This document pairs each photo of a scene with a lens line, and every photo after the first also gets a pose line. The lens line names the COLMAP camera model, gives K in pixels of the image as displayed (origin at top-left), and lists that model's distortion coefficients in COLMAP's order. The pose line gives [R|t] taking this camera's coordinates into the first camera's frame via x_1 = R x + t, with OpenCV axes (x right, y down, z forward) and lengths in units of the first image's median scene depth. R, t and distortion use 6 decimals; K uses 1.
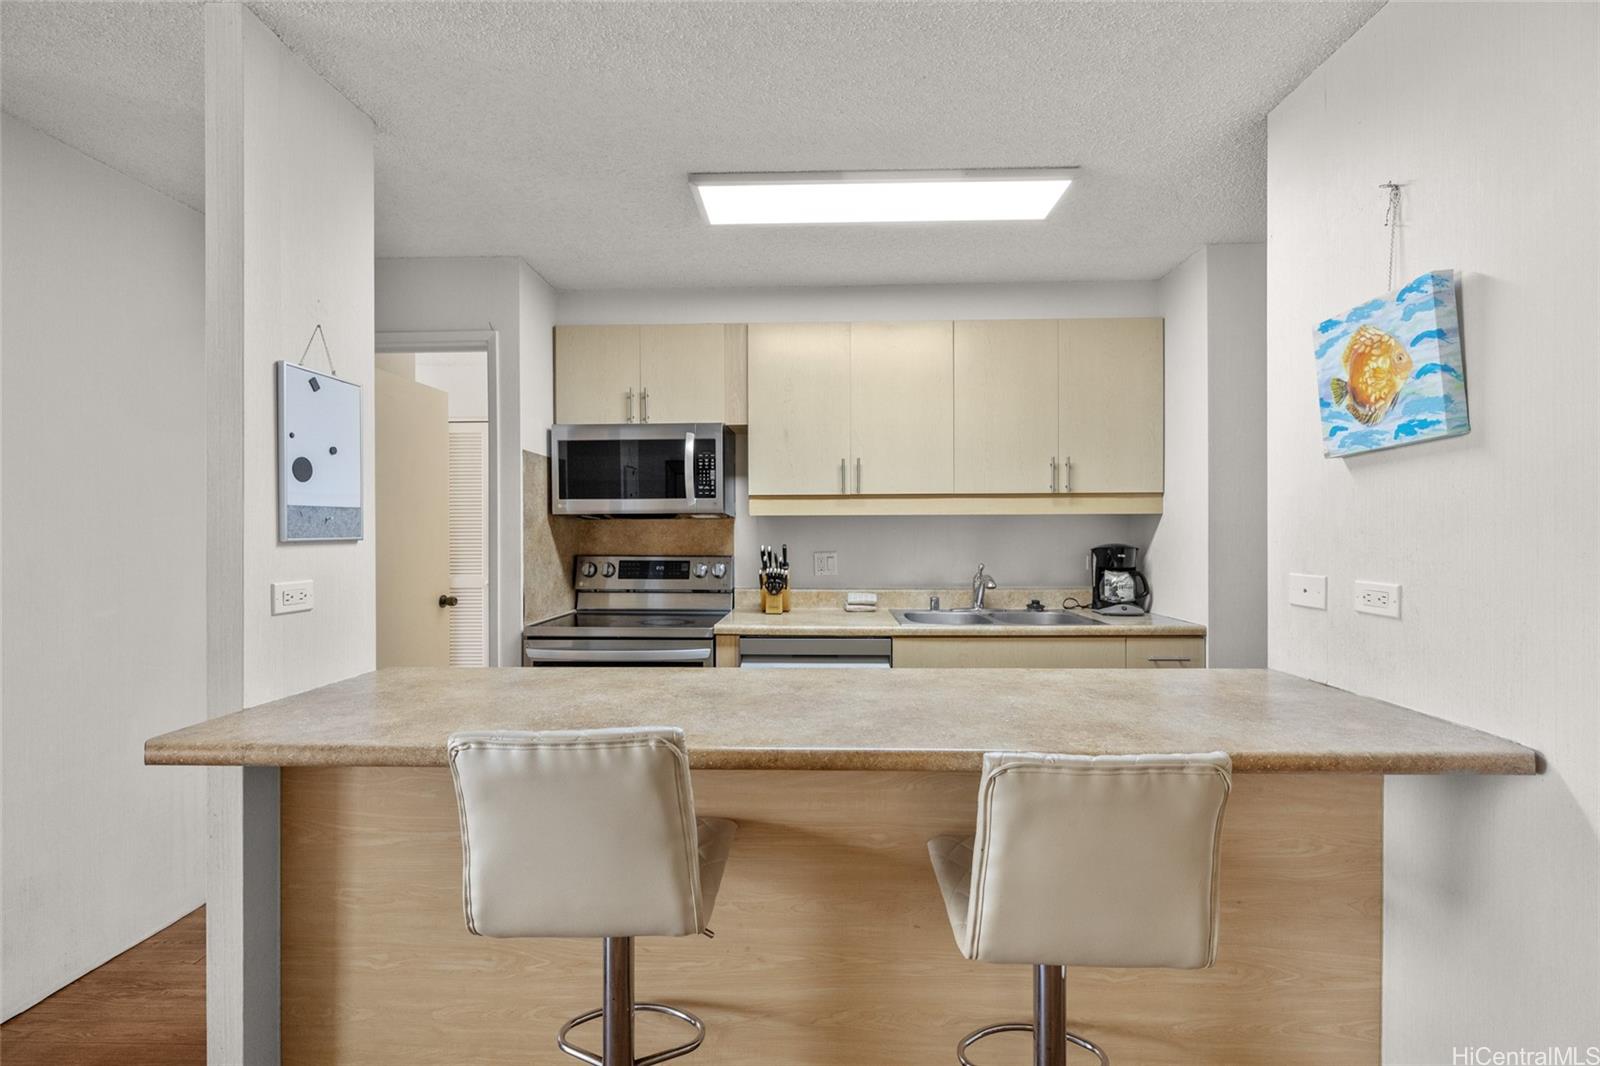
lens RADIAL K [[669.3, 0, 800.0], [0, 669.3, 533.0], [0, 0, 1]] dist [-0.000520, -0.000014]
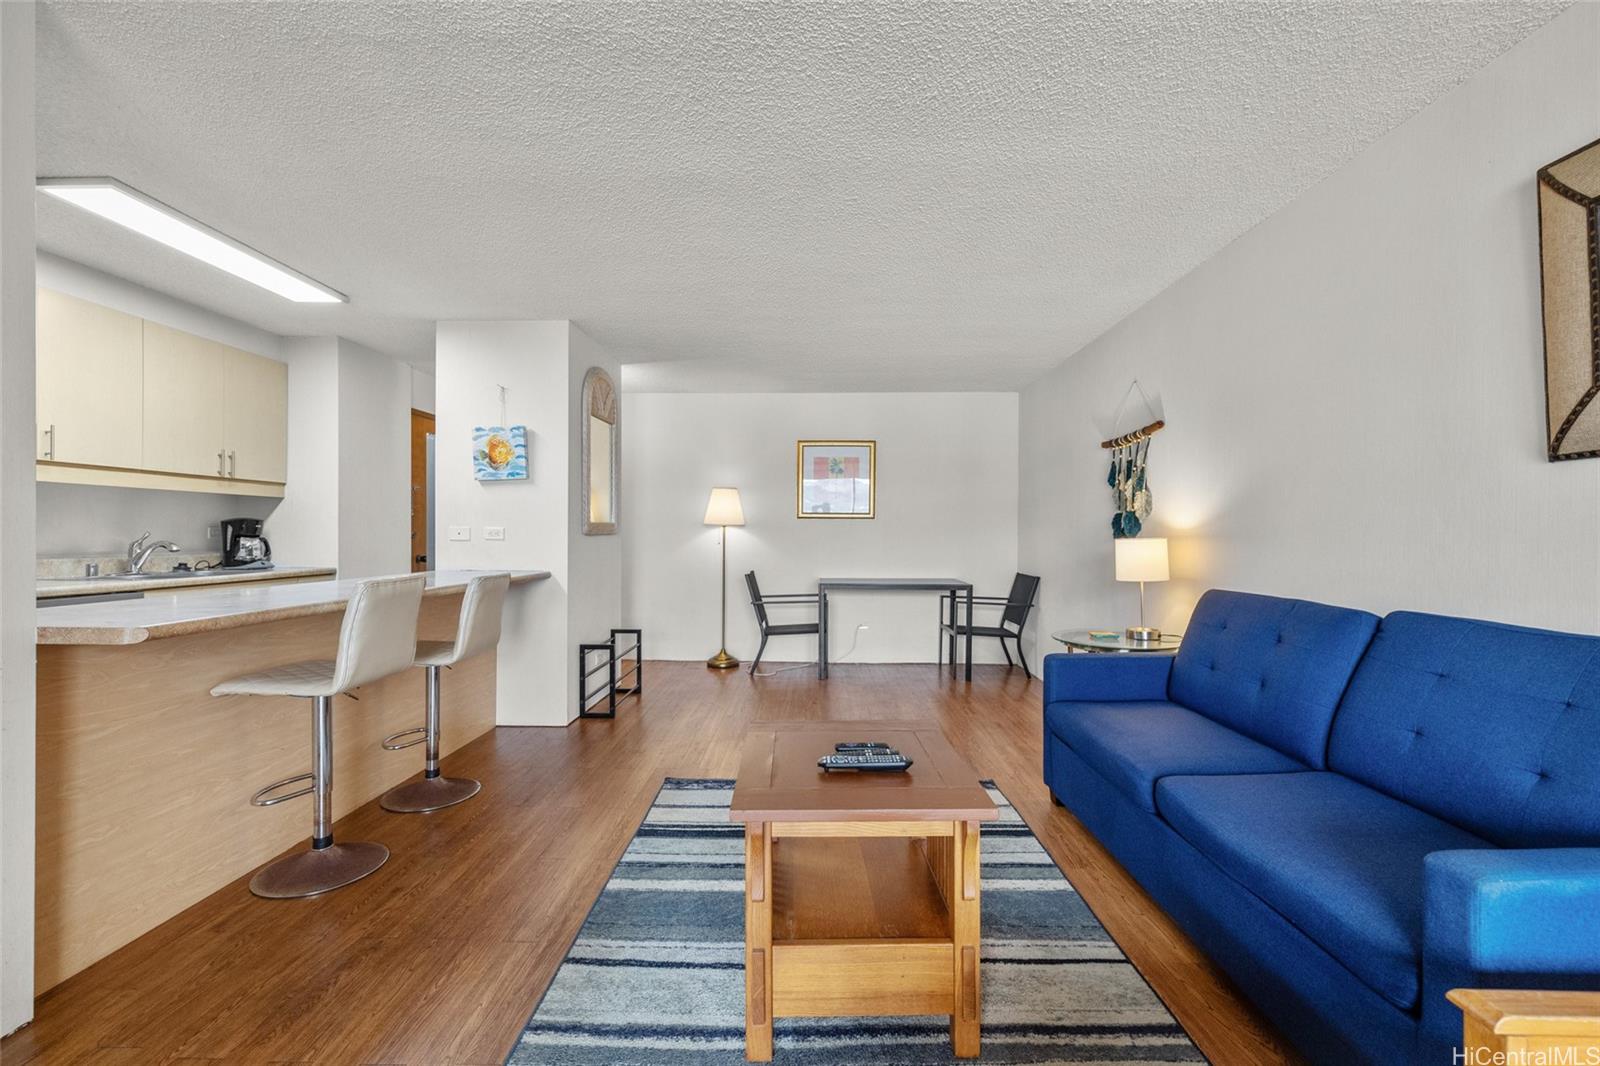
lens RADIAL K [[699.1, 0, 805.7], [0, 699.1, 530.4], [0, 0, 1]] dist [0.000454, 0.000487]
pose [[-0.000380, 0.010370, 0.999946, -1.664114], [-0.004471, 0.999936, -0.010372, 0.090430], [-0.999990, -0.004475, -0.000333, -0.232181]]
